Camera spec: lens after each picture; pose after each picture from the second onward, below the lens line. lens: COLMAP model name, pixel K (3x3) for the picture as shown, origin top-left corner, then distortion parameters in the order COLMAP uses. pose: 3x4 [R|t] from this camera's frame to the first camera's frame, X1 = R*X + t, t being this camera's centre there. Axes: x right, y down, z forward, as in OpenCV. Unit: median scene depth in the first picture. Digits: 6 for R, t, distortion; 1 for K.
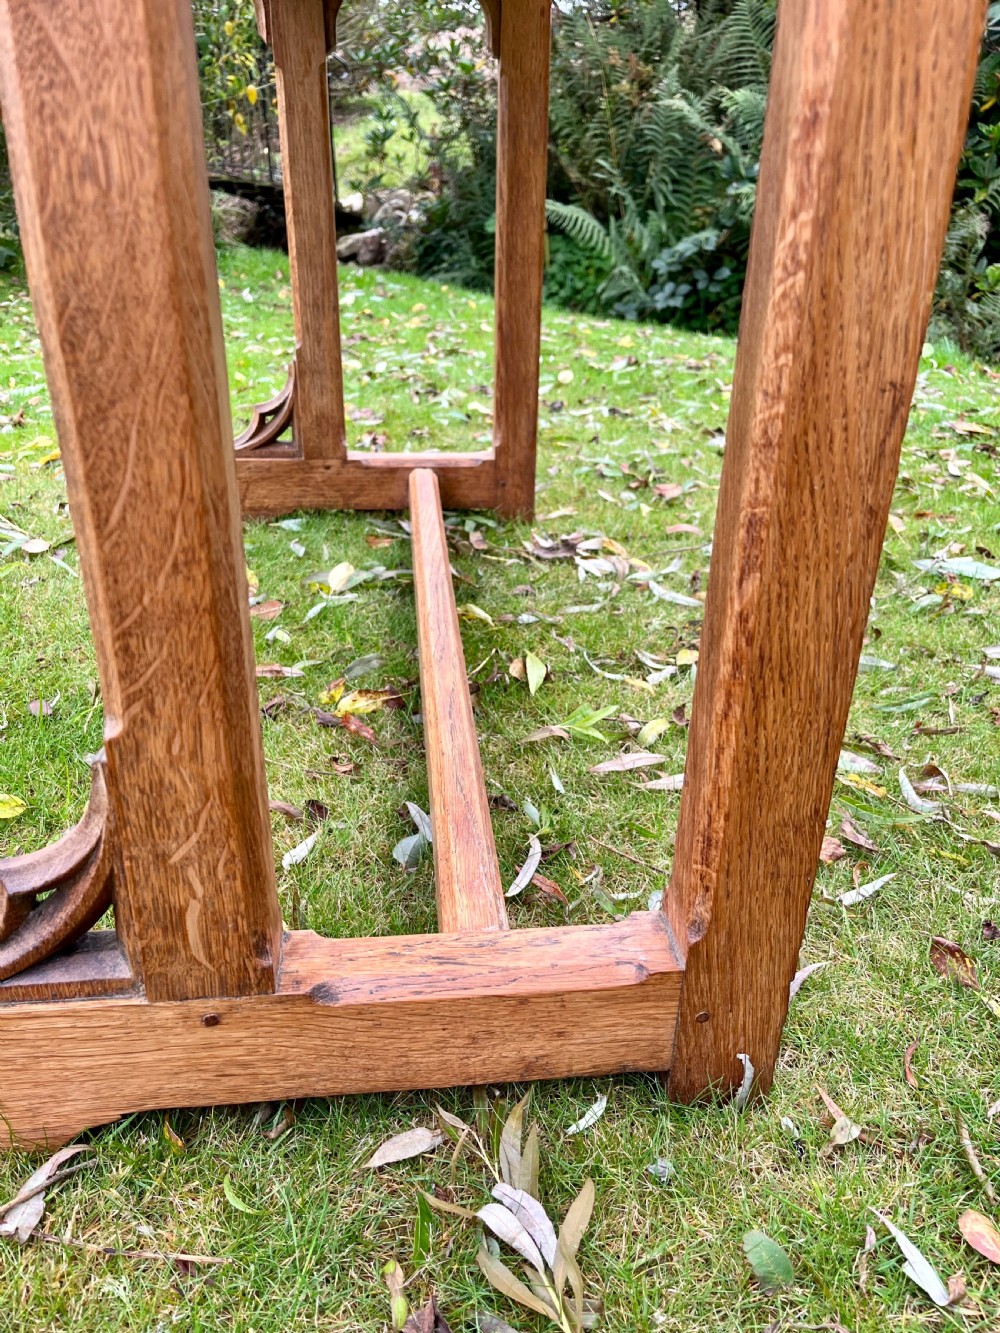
lens RADIAL K [[1017.9, 0, 513.9], [0, 1017.9, 682.6], [0, 0, 1]] dist [0.064901, -0.100891]
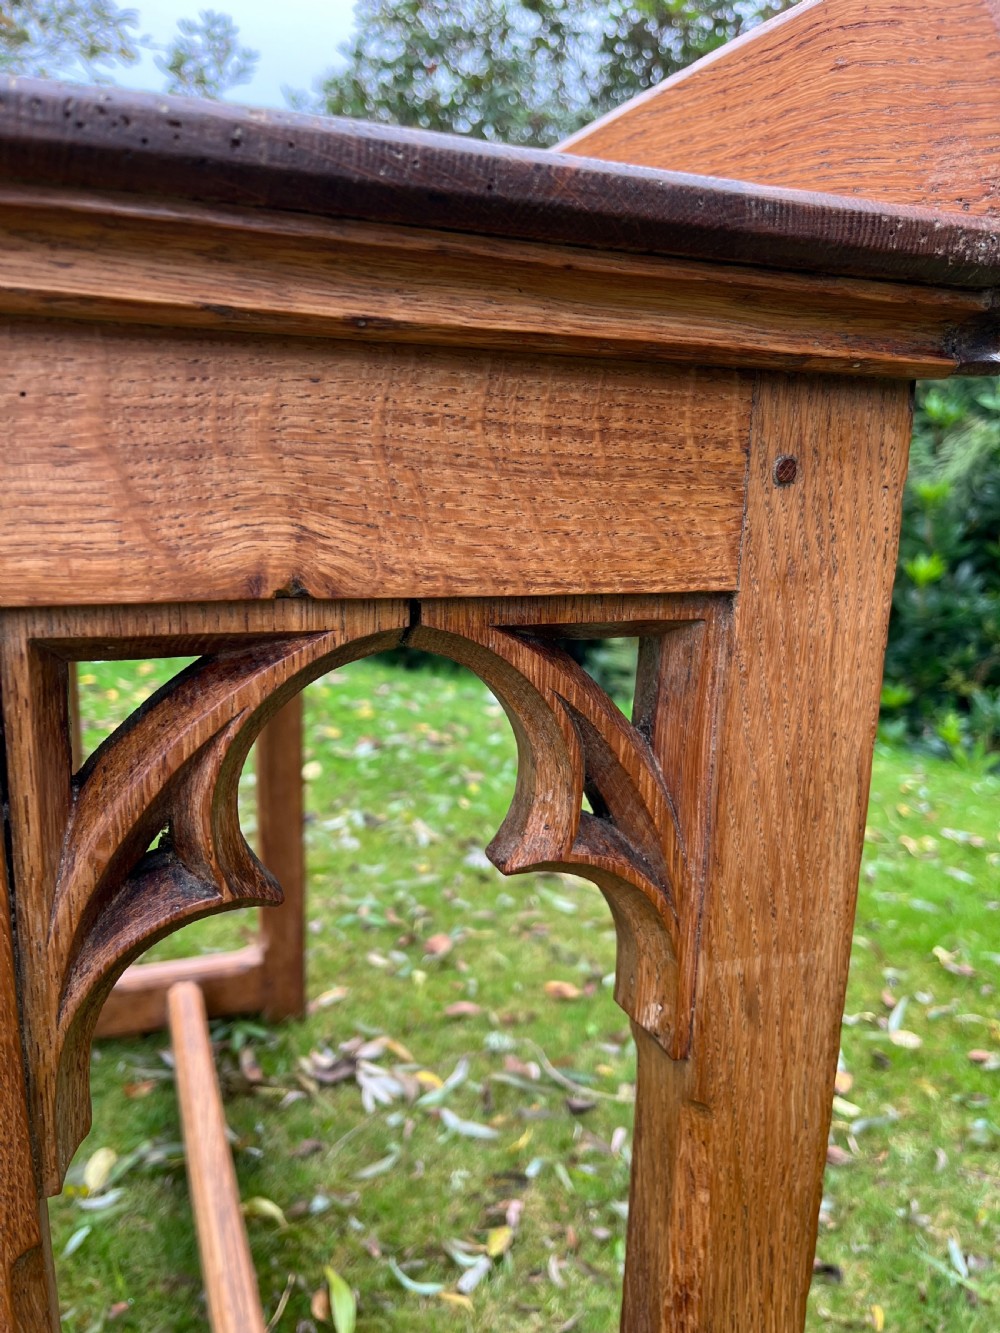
lens RADIAL K [[1033.9, 0, 507.2], [0, 1033.9, 681.2], [0, 0, 1]] dist [0.045117, -0.079381]
pose [[0.965650, -0.051697, 0.254651, -0.034995], [0.109771, 0.969428, -0.219452, -0.263925], [-0.235521, 0.239867, 0.941803, -0.033237]]
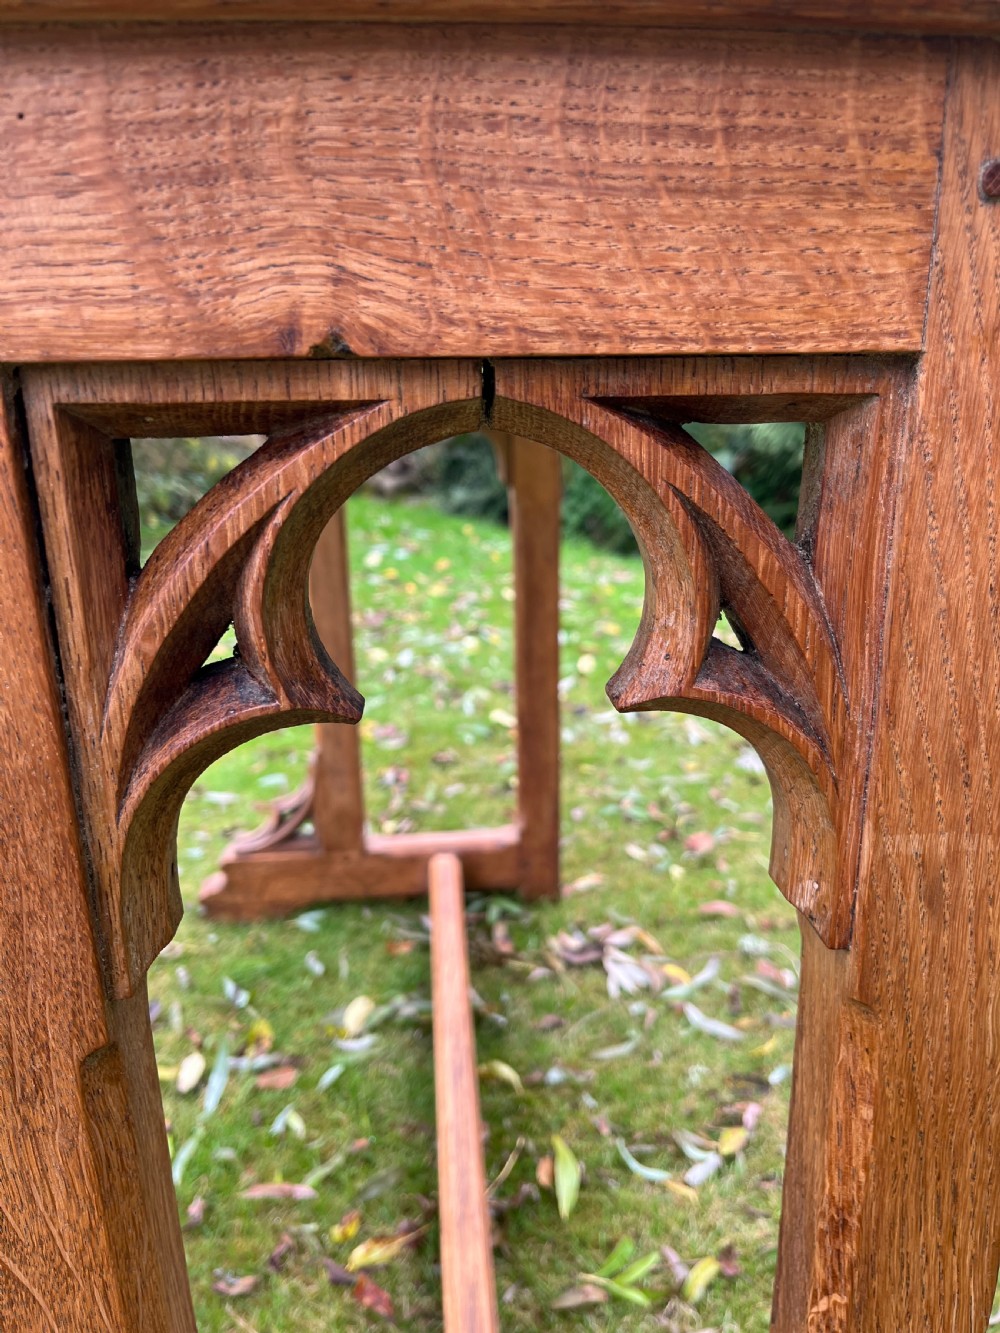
lens RADIAL K [[1035.2, 0, 513.0], [0, 1035.2, 679.7], [0, 0, 1]] dist [0.053028, -0.098032]
pose [[0.999078, -0.030499, -0.030208, 0.011998], [0.025531, 0.987896, -0.153000, -0.247237], [0.034508, 0.152088, 0.987764, 0.001668]]
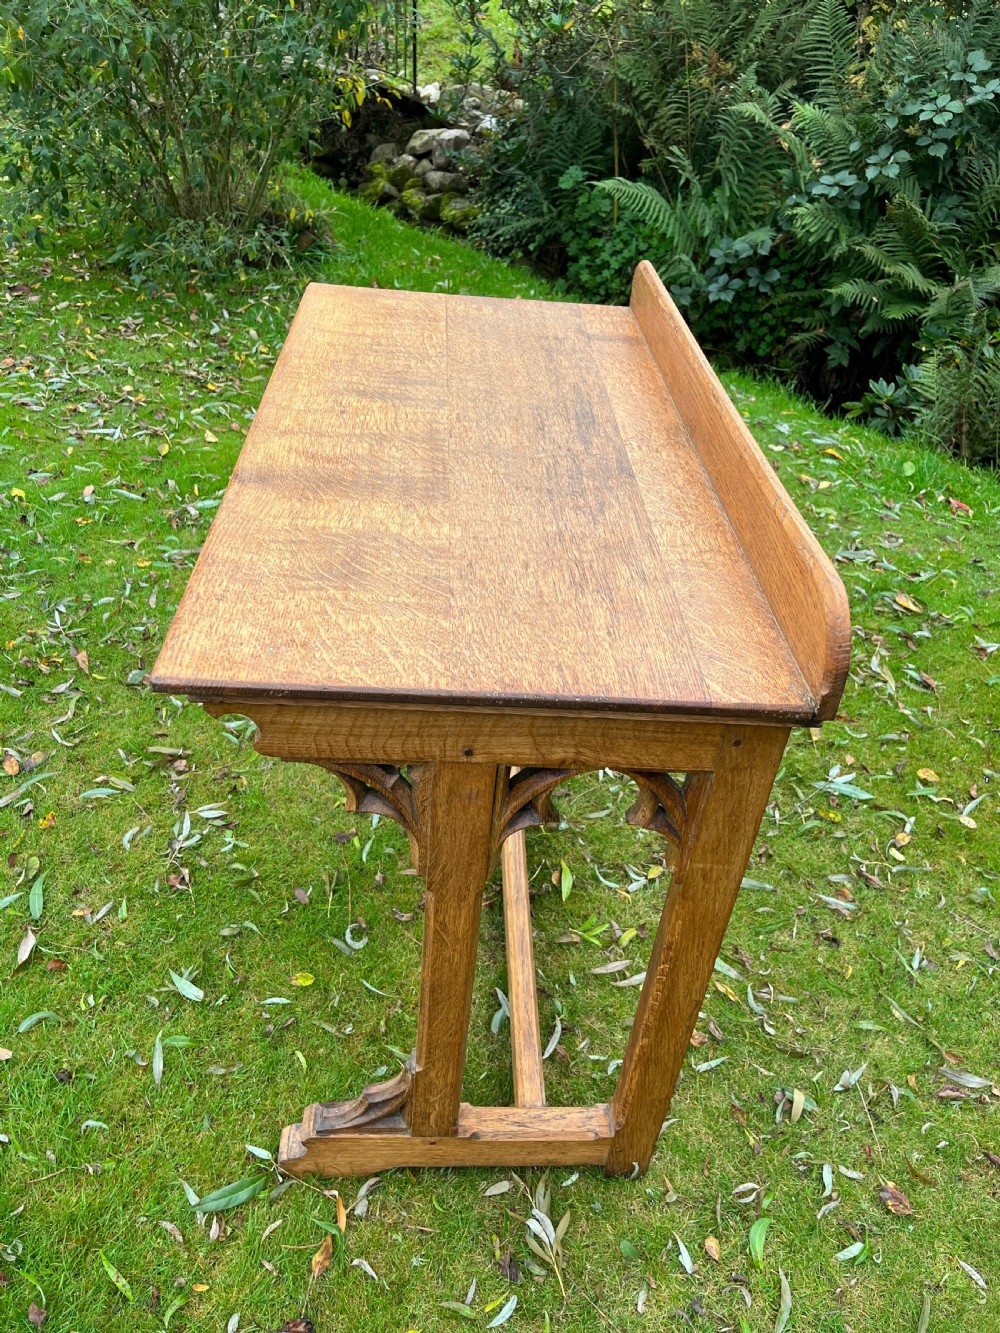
lens RADIAL K [[1011.6, 0, 509.3], [0, 1011.6, 676.2], [0, 0, 1]] dist [0.066616, -0.089353]
pose [[0.995756, 0.089974, -0.019339, -0.060395], [-0.085668, 0.983003, 0.162378, -0.510687], [0.033620, -0.160032, 0.986539, -0.551269]]
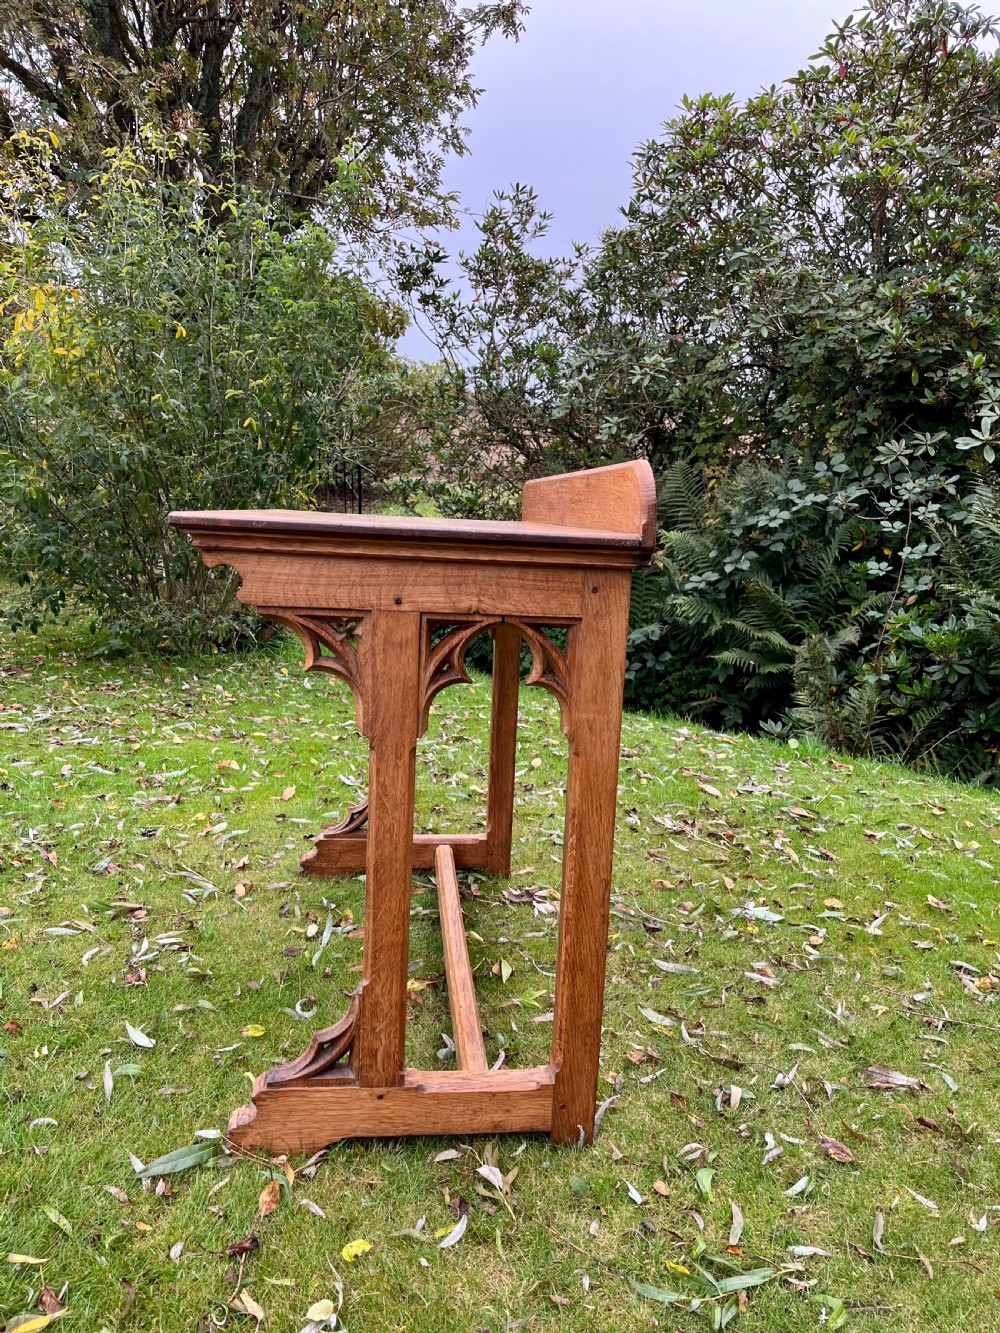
lens RADIAL K [[1009.0, 0, 512.6], [0, 1009.0, 680.9], [0, 0, 1]] dist [0.066777, -0.088989]
pose [[0.999759, 0.020570, 0.007614, 0.006321], [-0.017421, 0.955596, -0.294165, 0.023402], [-0.013327, 0.293961, 0.955724, -0.757940]]
